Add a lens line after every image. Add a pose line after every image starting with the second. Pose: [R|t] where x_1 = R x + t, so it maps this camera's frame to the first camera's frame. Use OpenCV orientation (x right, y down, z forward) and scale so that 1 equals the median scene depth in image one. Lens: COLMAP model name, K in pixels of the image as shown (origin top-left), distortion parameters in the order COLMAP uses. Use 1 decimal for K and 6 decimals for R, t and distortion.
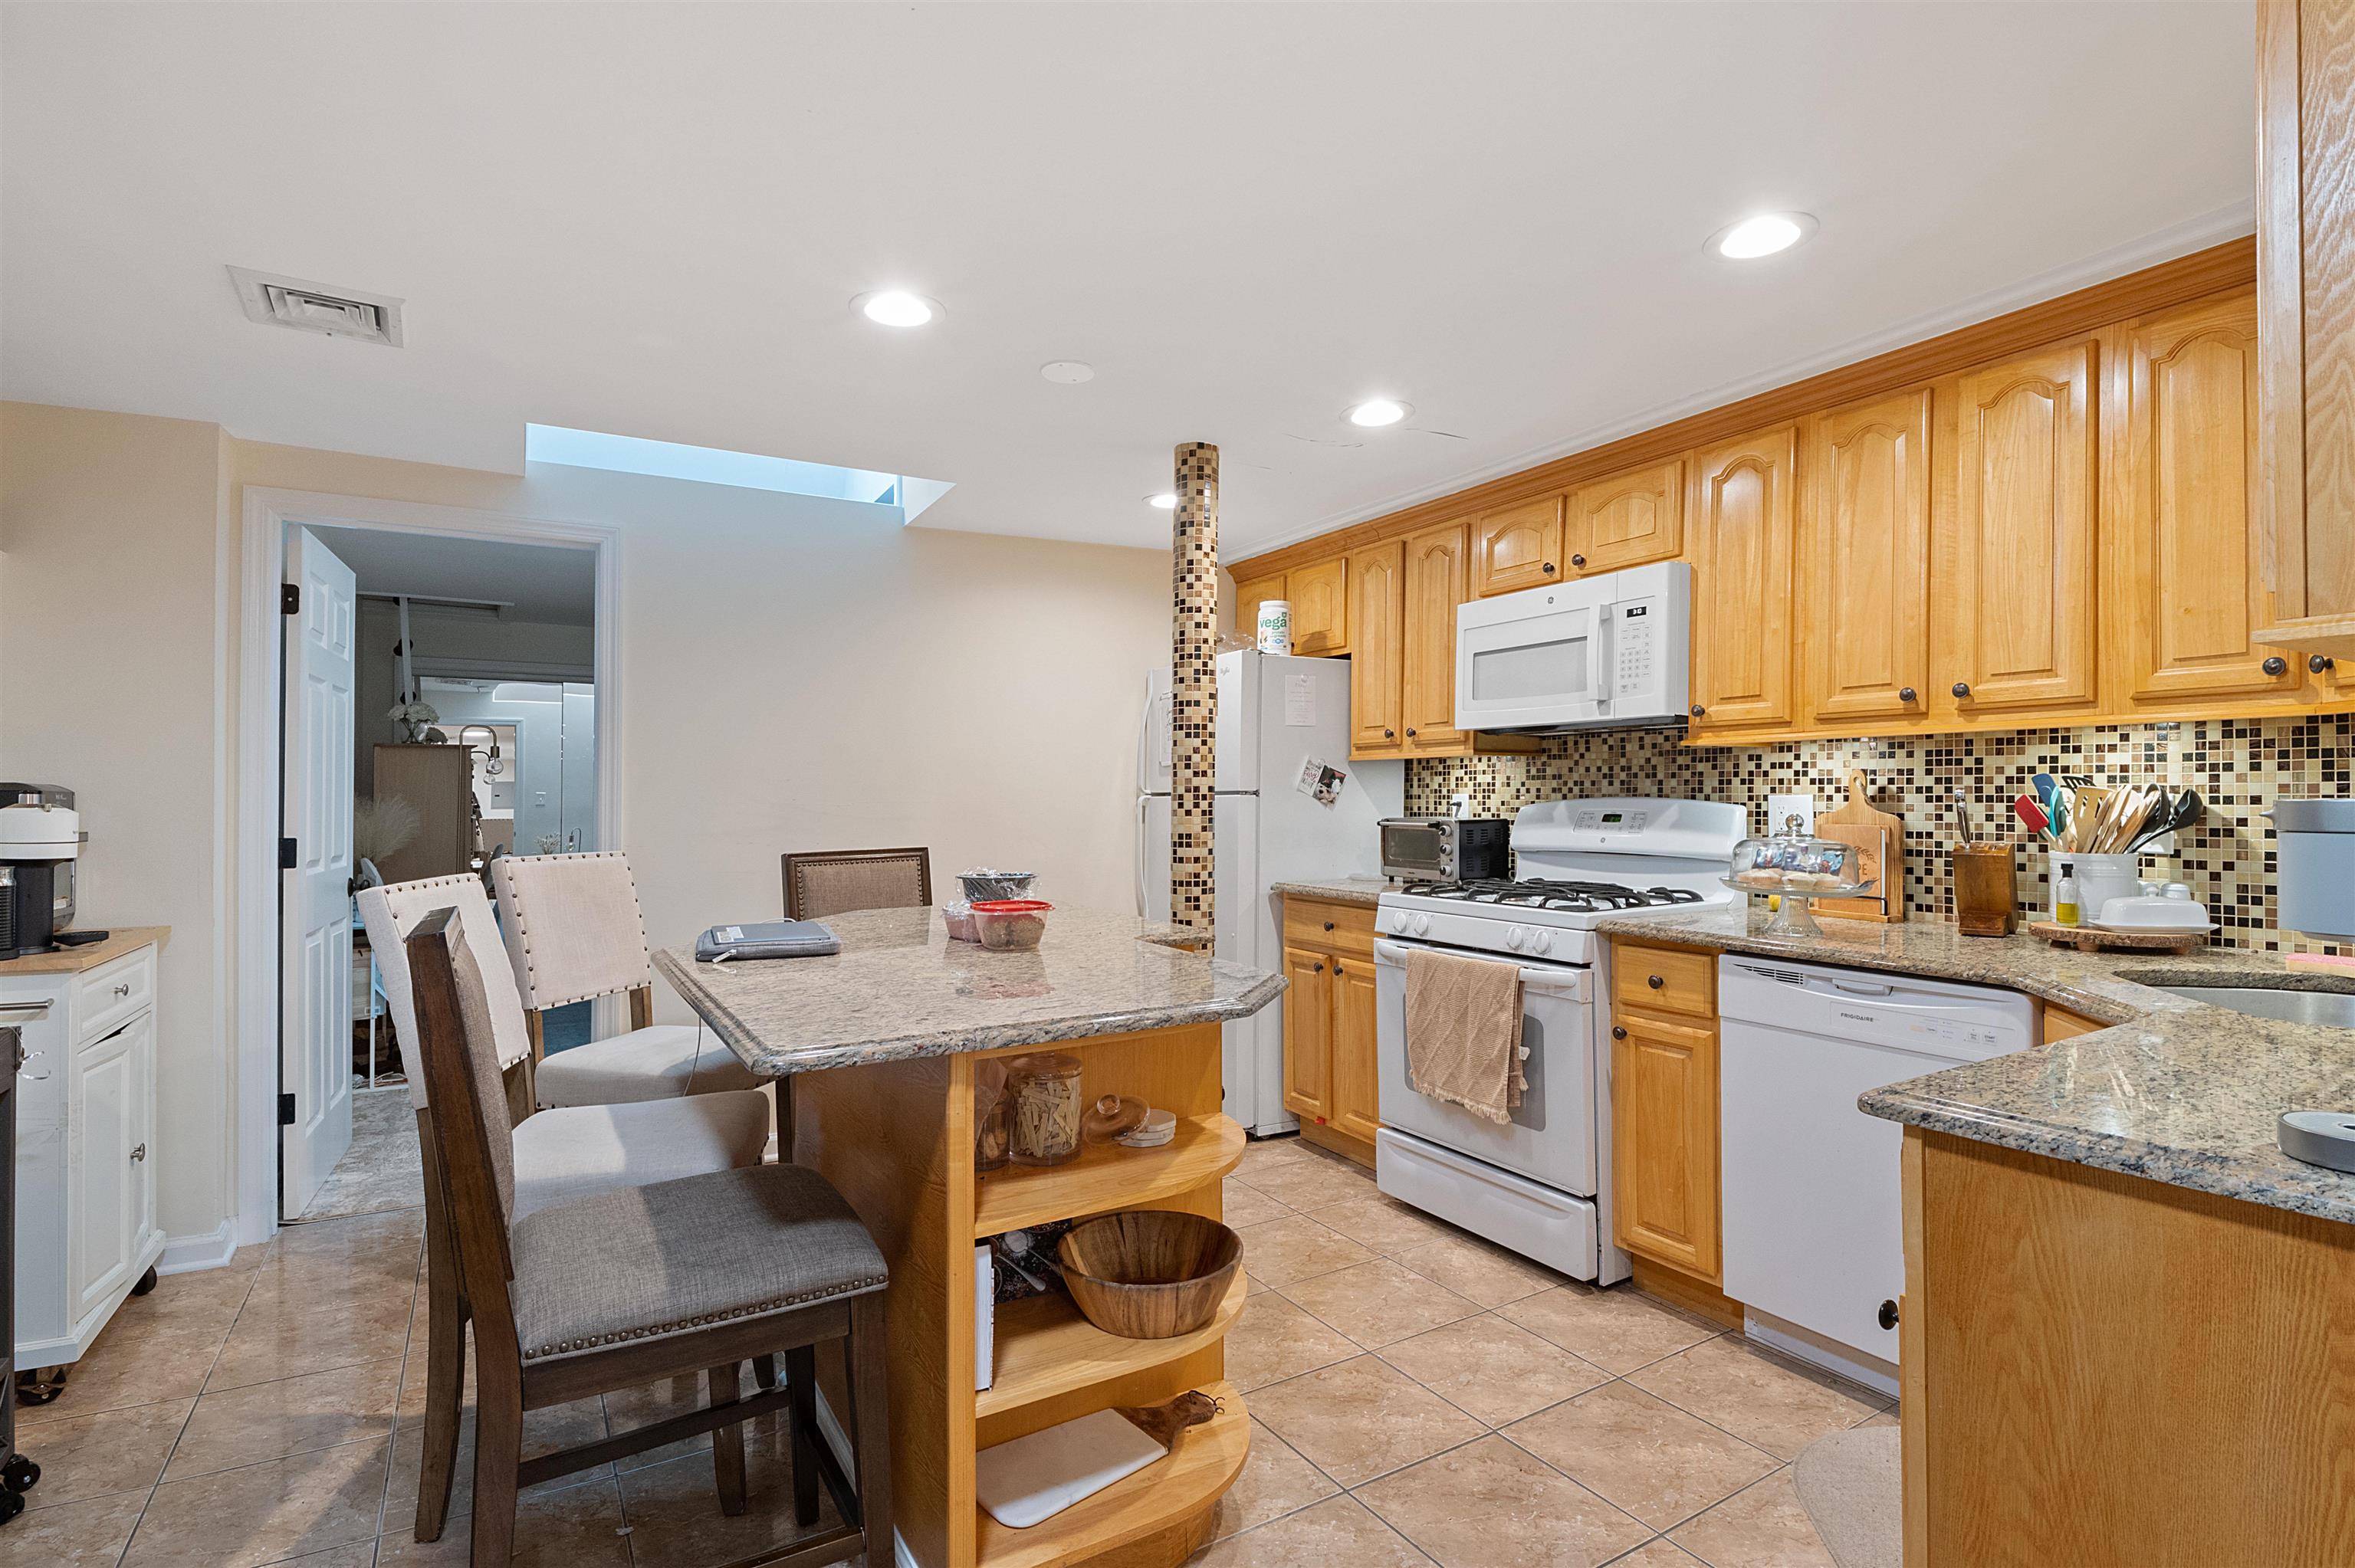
lens RADIAL K [[1139.5, 0, 1196.0], [0, 1139.5, 778.4], [0, 0, 1]] dist [0.052906, -0.060558]
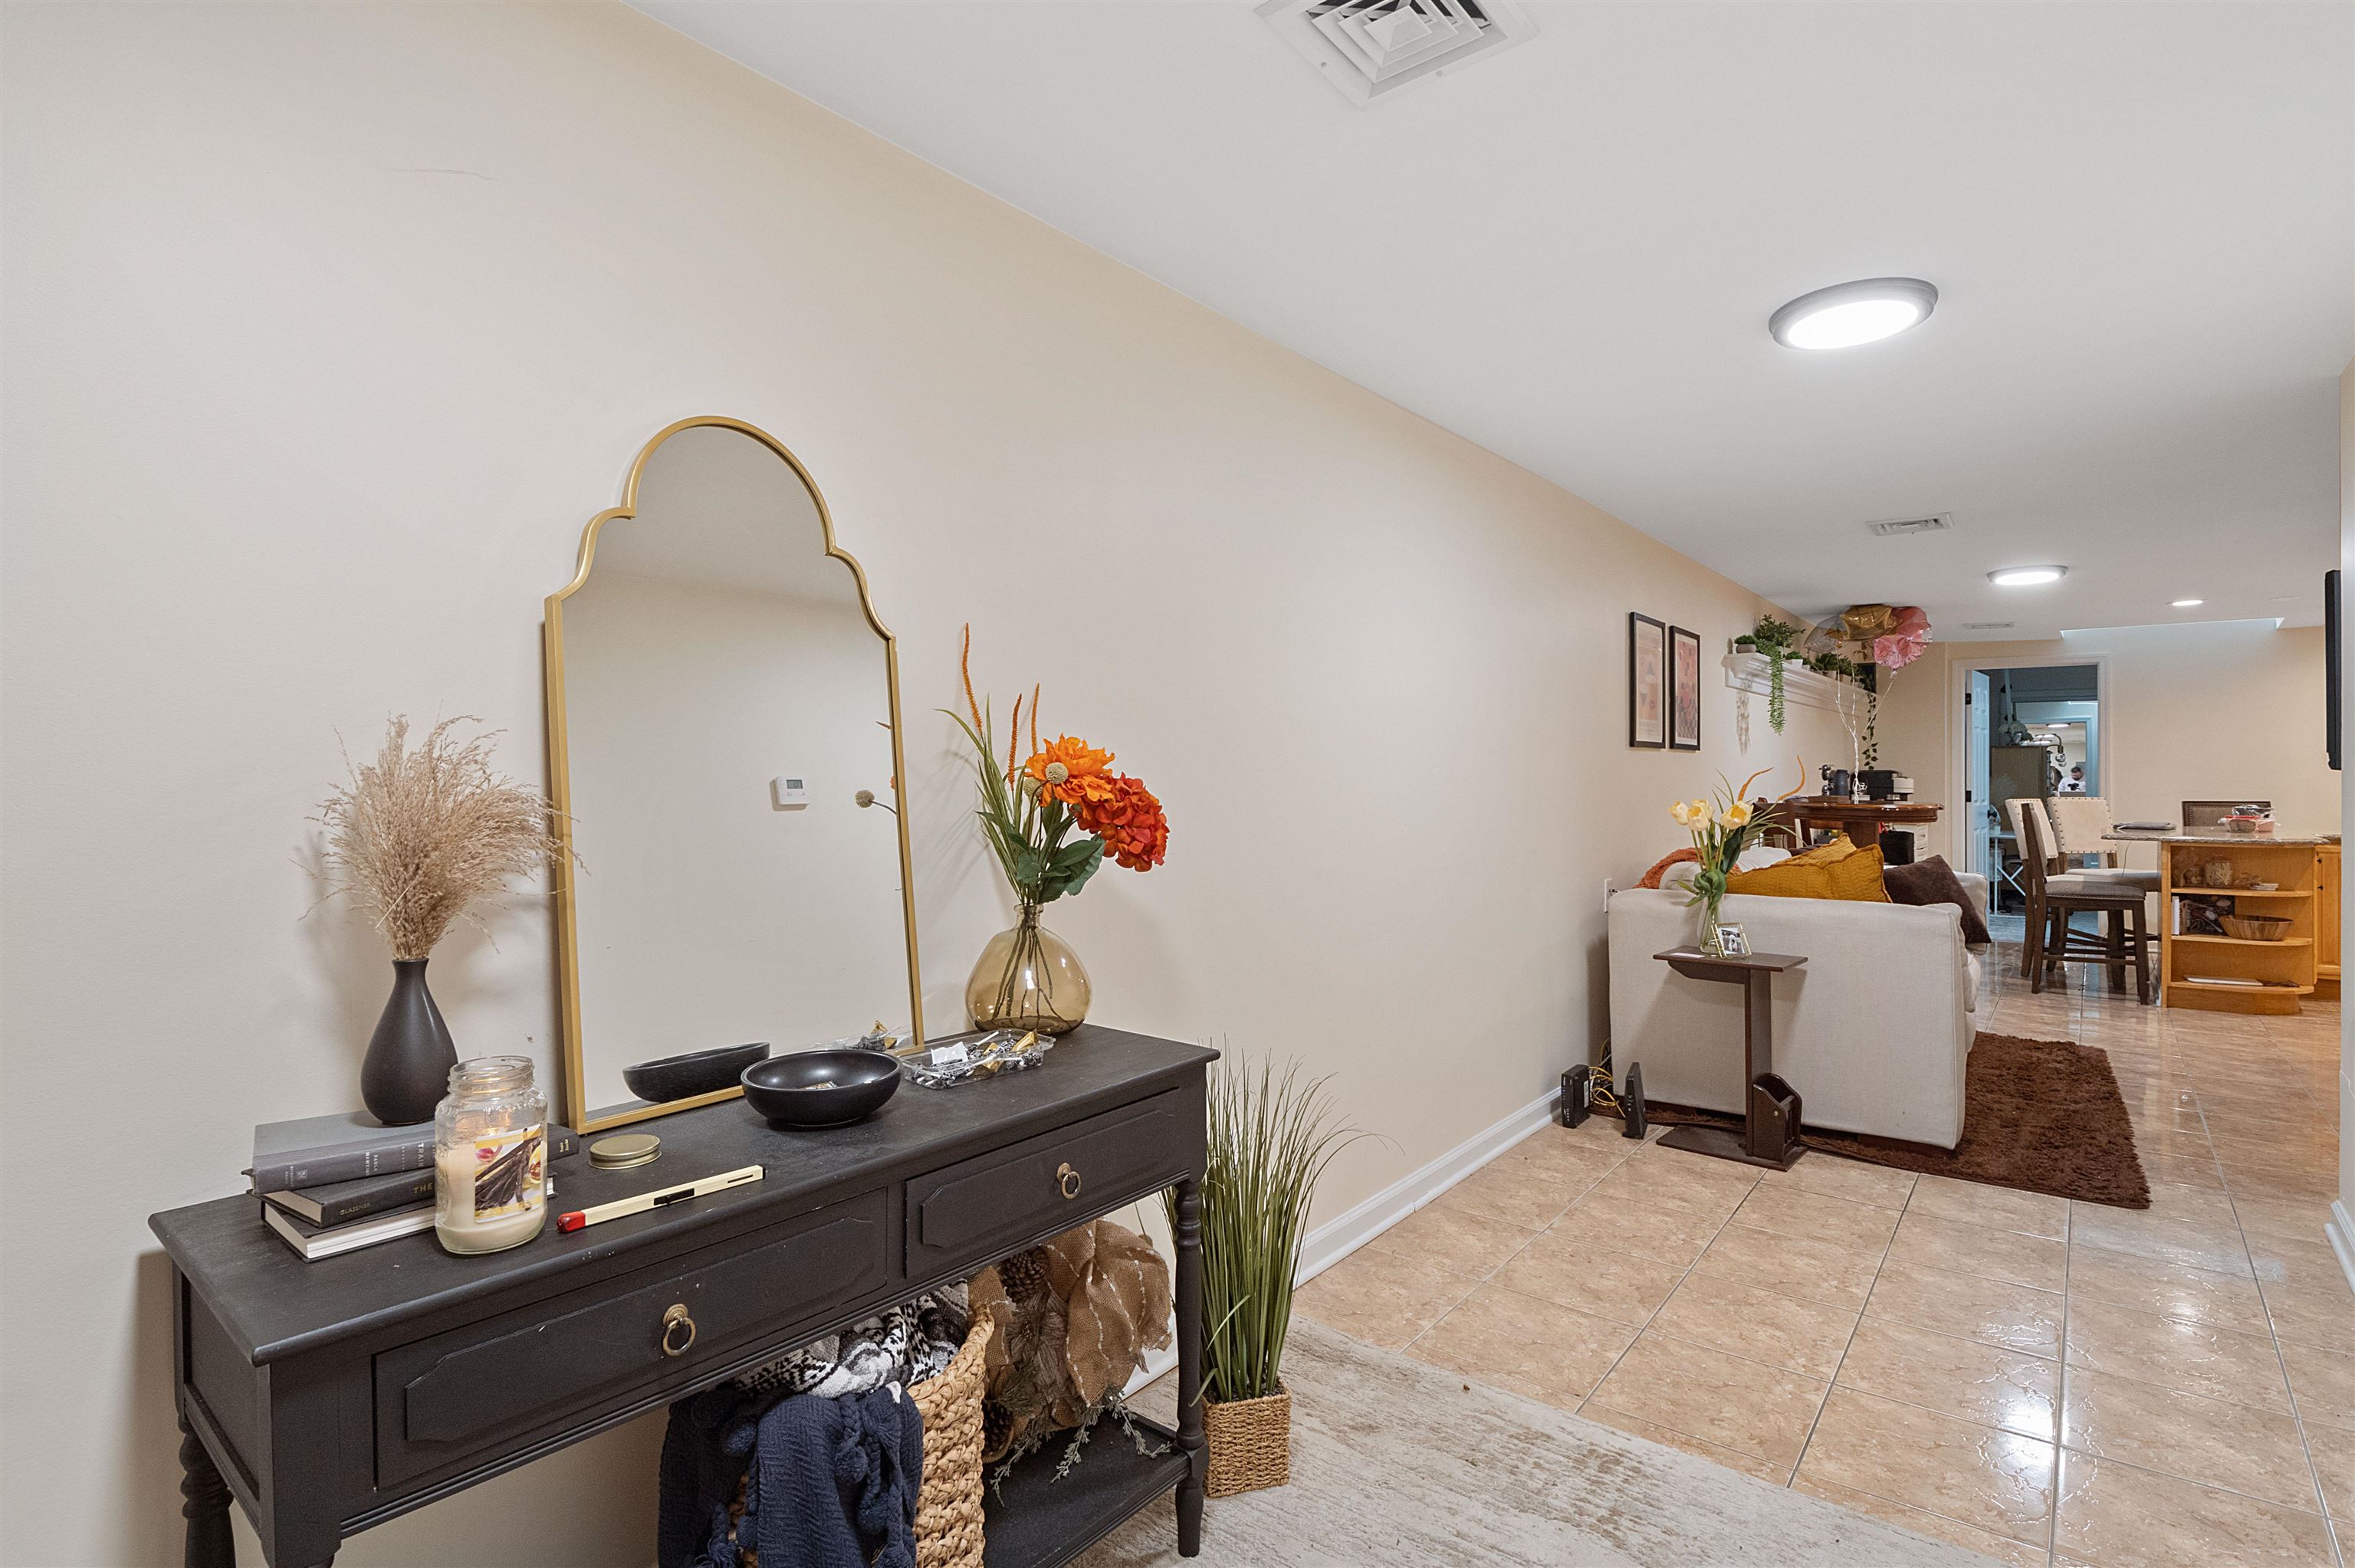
lens RADIAL K [[1159.2, 0, 1167.3], [0, 1159.2, 762.8], [0, 0, 1]] dist [-0.027591, -0.001233]
pose [[0.336030, -0.006031, -0.941832, 1.107810], [0.011822, 0.999928, -0.002185, -0.028046], [0.941777, -0.010401, 0.336077, -1.682079]]
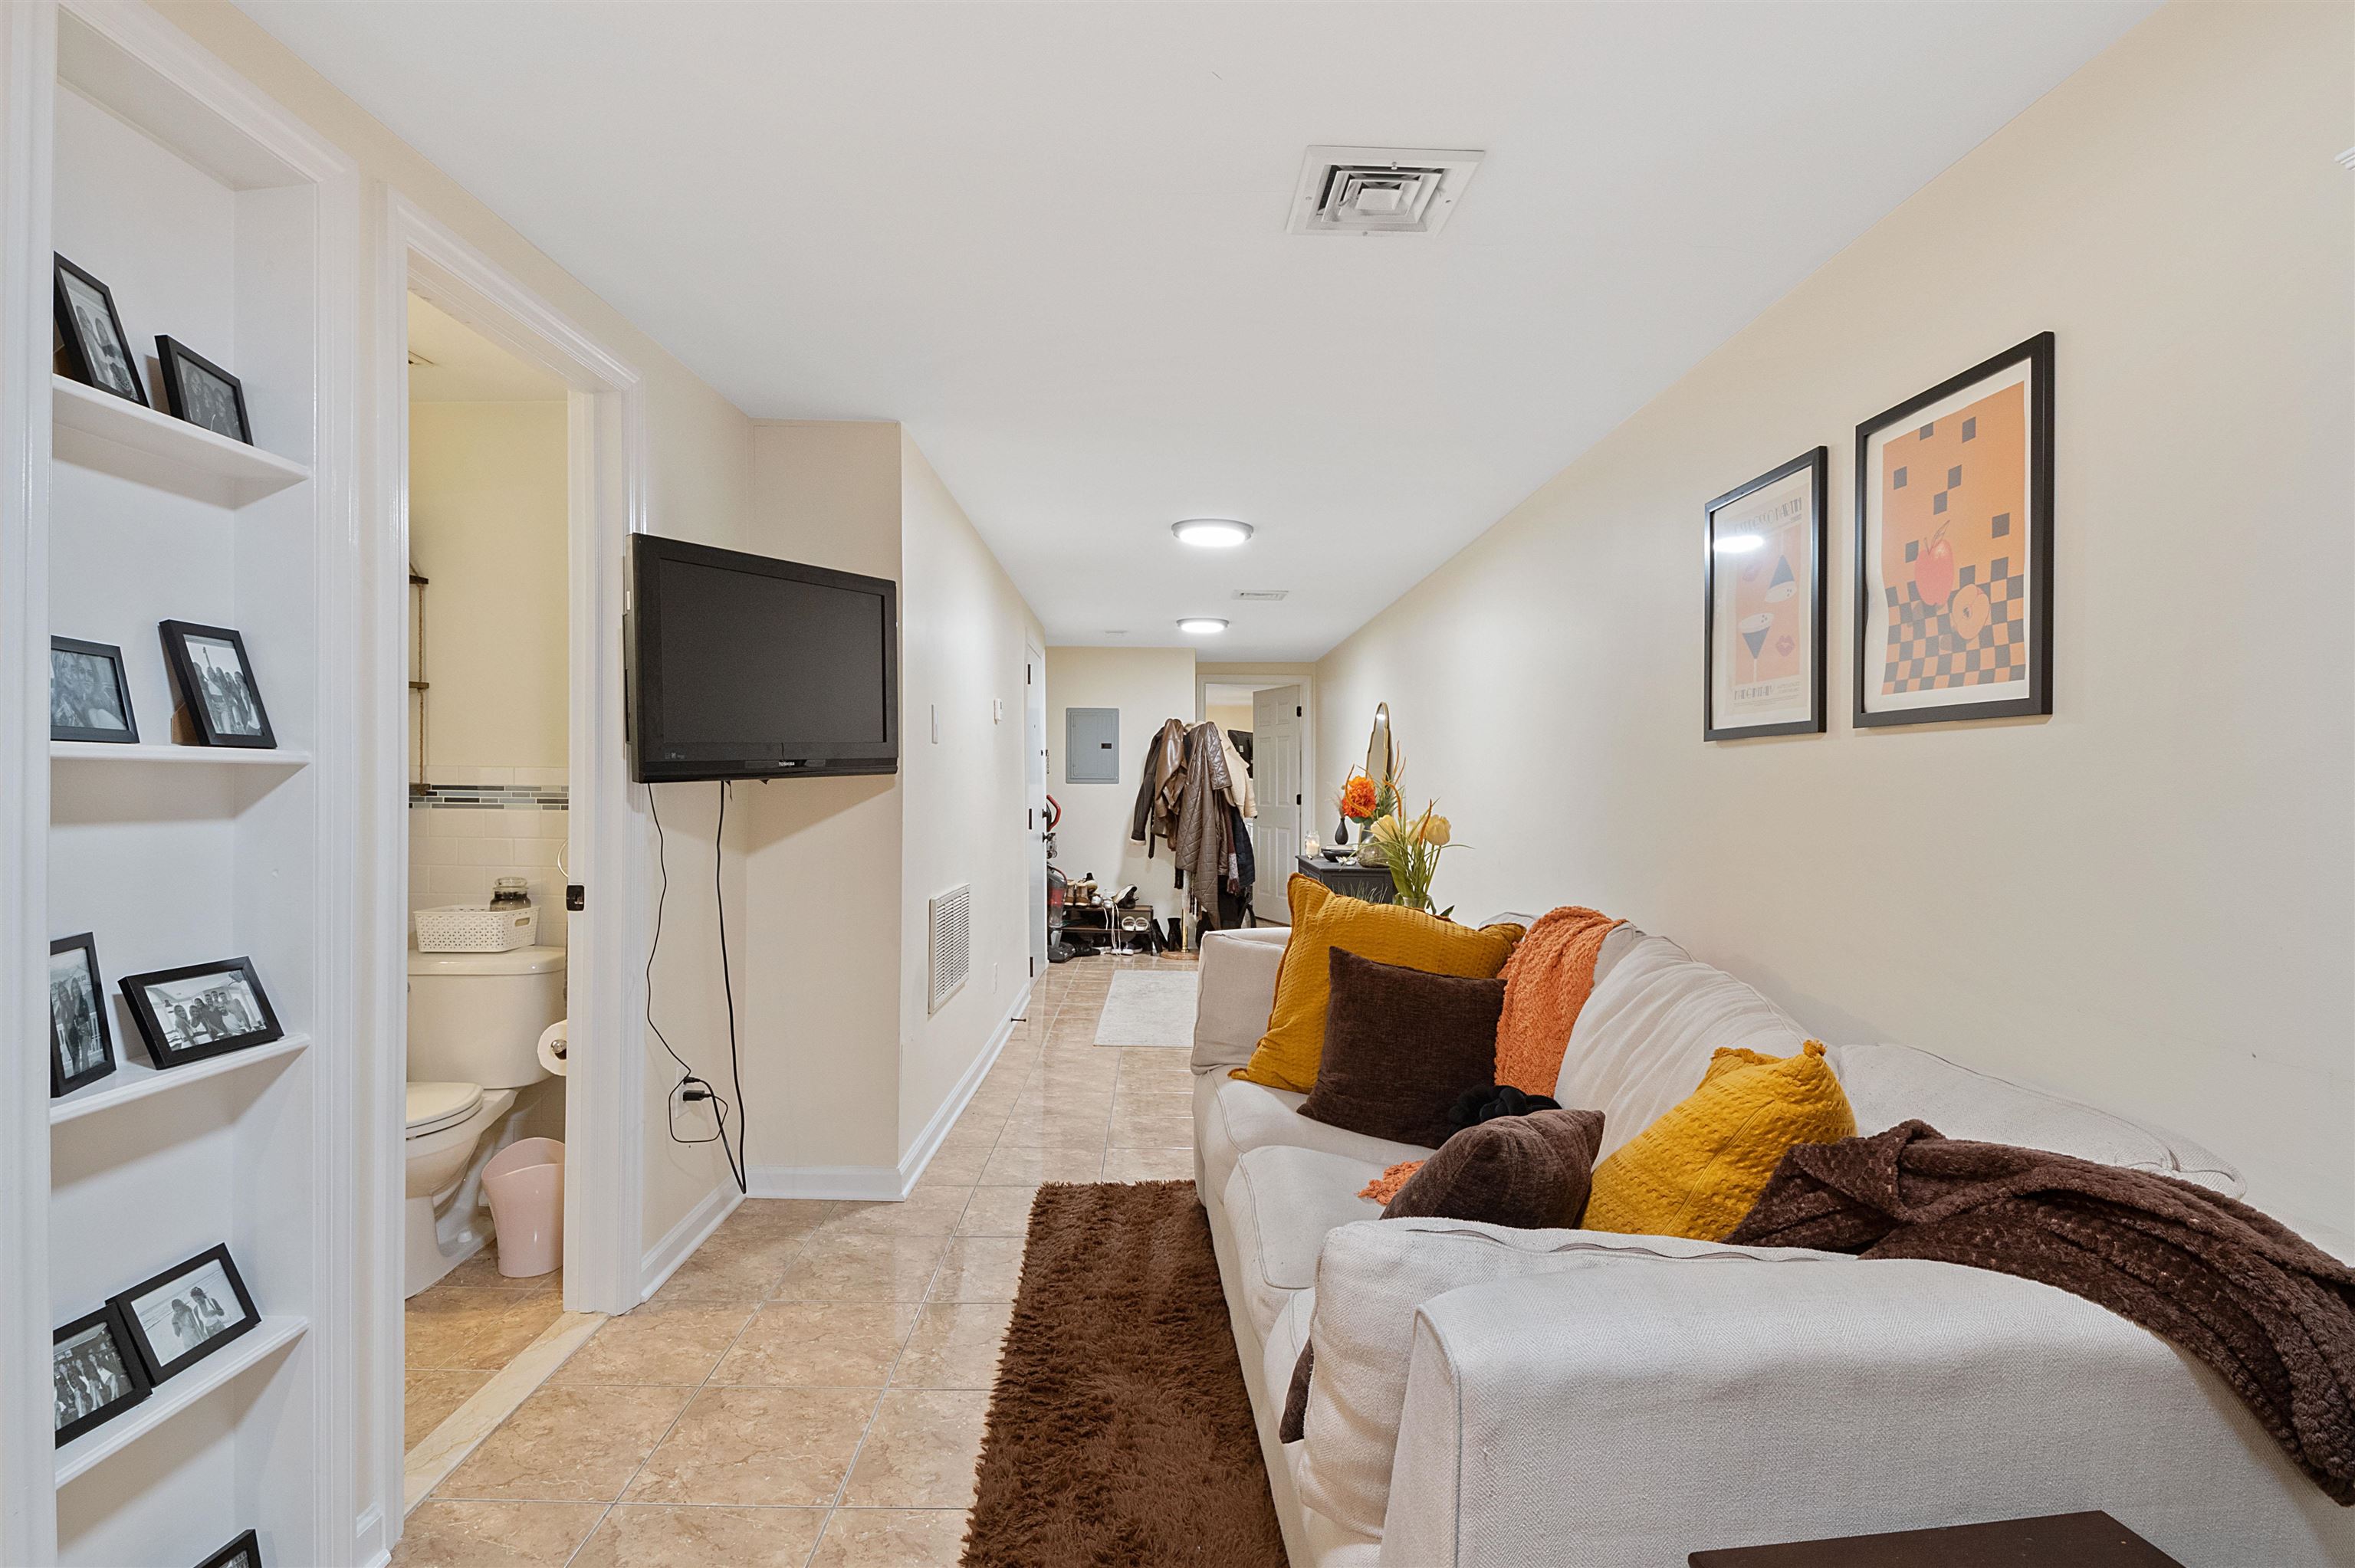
lens RADIAL K [[1134.1, 0, 1177.5], [0, 1134.1, 784.0], [0, 0, 1]] dist [0.027126, -0.043395]
pose [[-0.866840, -0.007930, 0.498523, -0.155984], [-0.018152, 0.999713, -0.015661, 0.006195], [-0.498255, -0.022624, -0.866735, 0.266034]]
